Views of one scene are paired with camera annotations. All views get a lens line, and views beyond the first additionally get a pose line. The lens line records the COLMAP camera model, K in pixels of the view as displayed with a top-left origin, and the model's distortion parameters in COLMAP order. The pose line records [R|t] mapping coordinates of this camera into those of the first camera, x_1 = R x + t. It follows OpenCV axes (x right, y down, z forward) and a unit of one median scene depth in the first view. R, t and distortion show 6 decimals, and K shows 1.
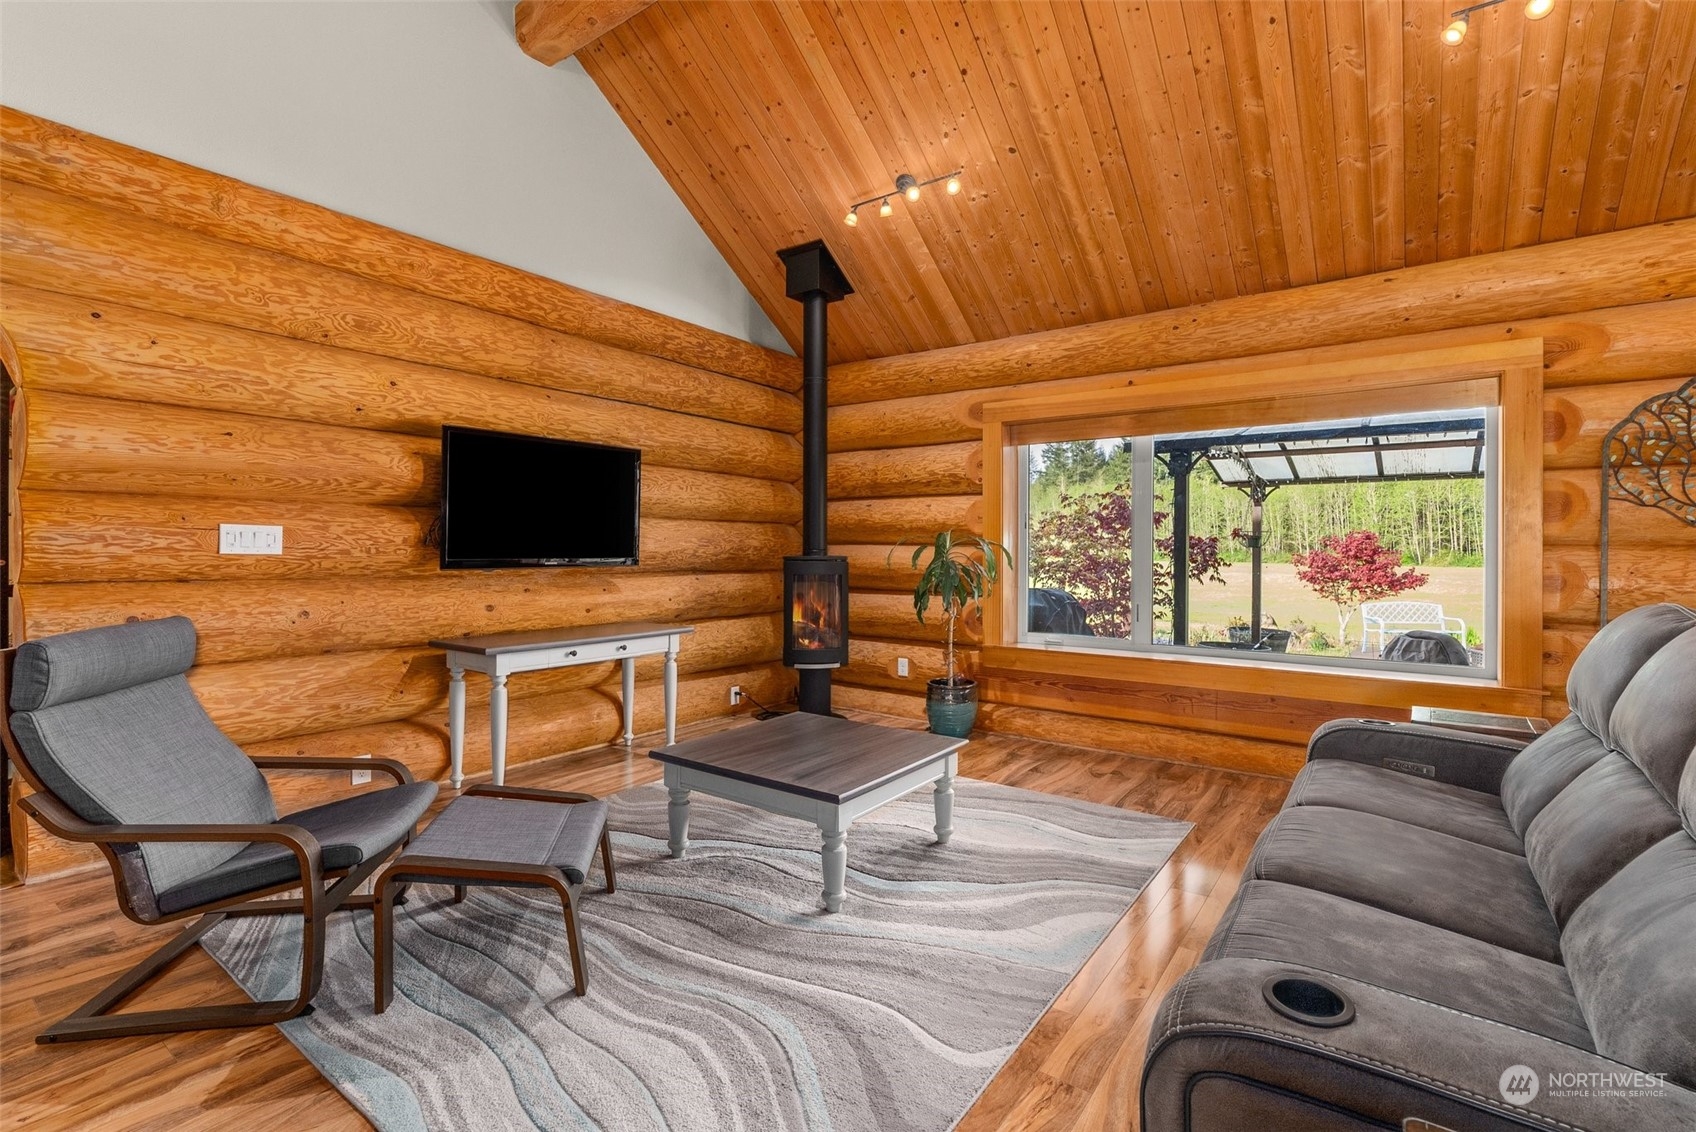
lens RADIAL K [[774.5, 0, 847.3], [0, 774.5, 552.0], [0, 0, 1]] dist [-0.004754, 0.000934]
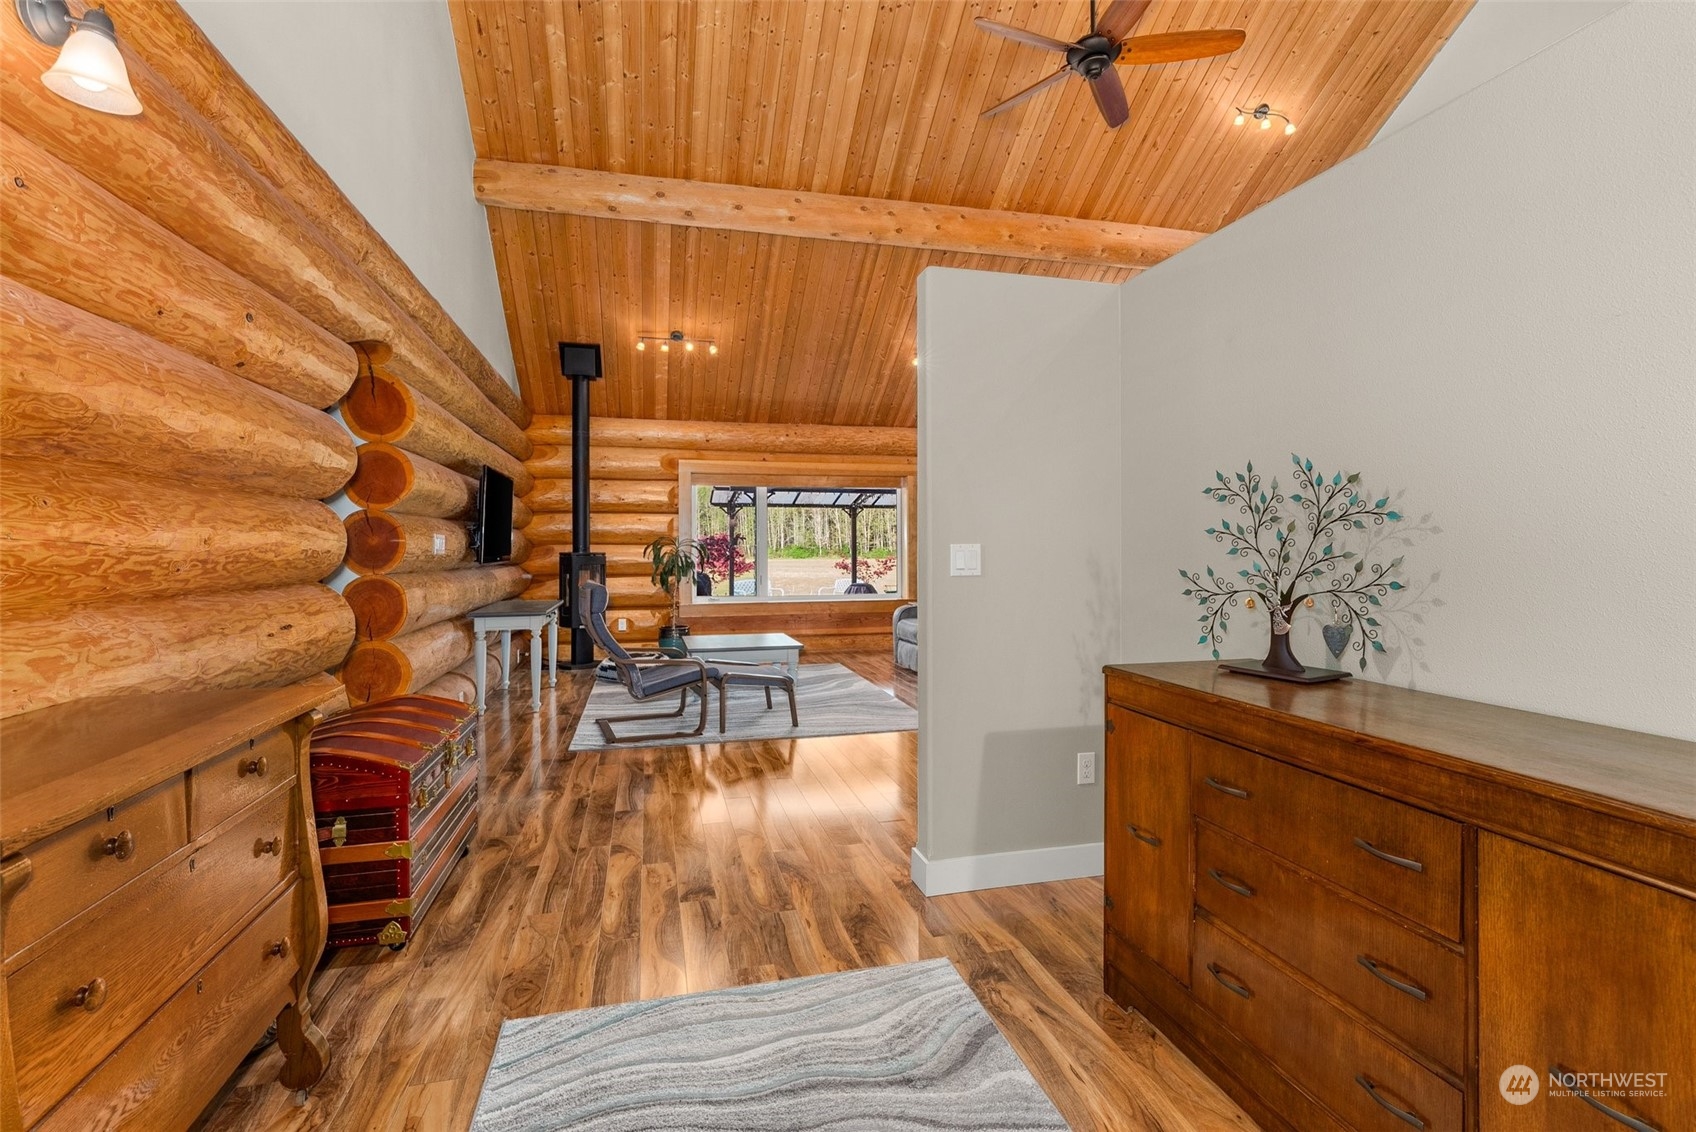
lens RADIAL K [[784.5, 0, 845.4], [0, 784.5, 541.7], [0, 0, 1]] dist [-0.001501, 0.000180]
pose [[0.638562, -0.001056, 0.769569, -0.894556], [0.009641, 0.999932, -0.006628, -0.000480], [-0.769510, 0.011652, 0.638529, -0.348708]]
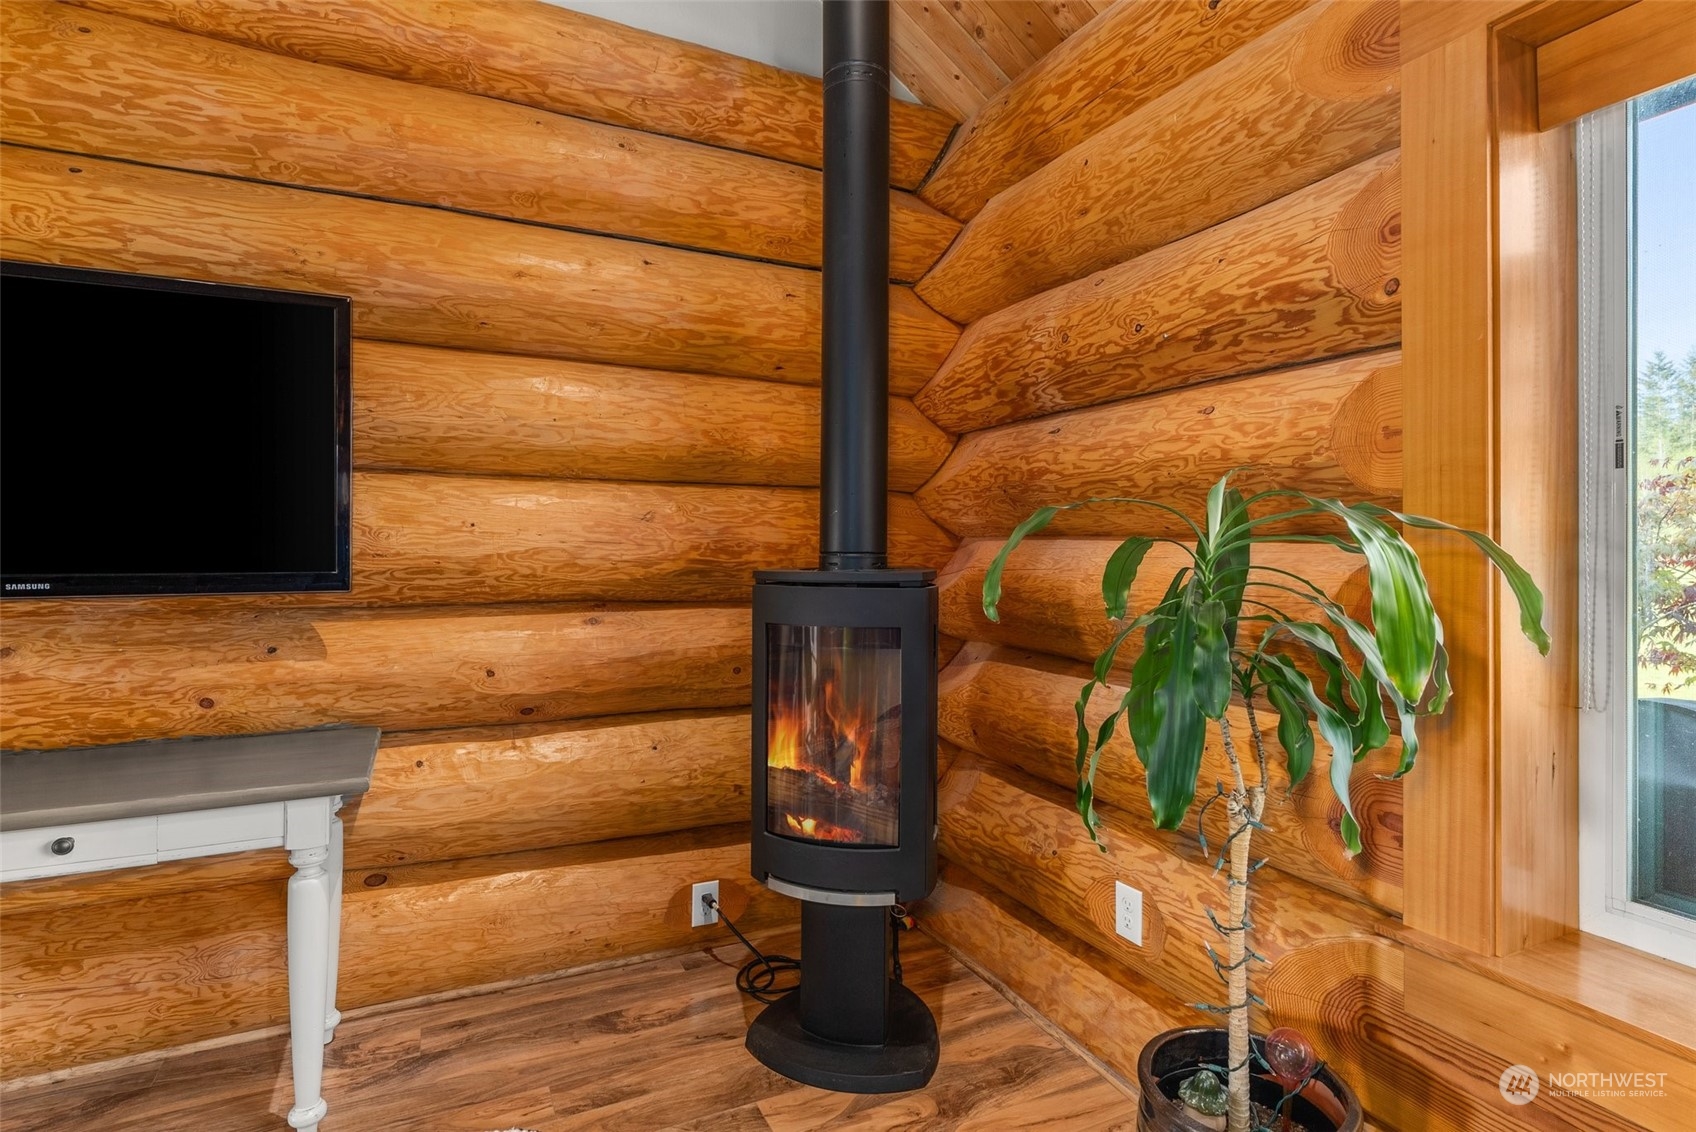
lens RADIAL K [[858.8, 0, 845.1], [0, 858.8, 542.1], [0, 0, 1]] dist [-0.002145, -0.000322]
pose [[0.882868, -0.002074, -0.469617, 0.146133], [-0.003033, 0.999944, -0.010118, -0.003872], [0.469612, 0.010357, 0.882812, 0.666920]]
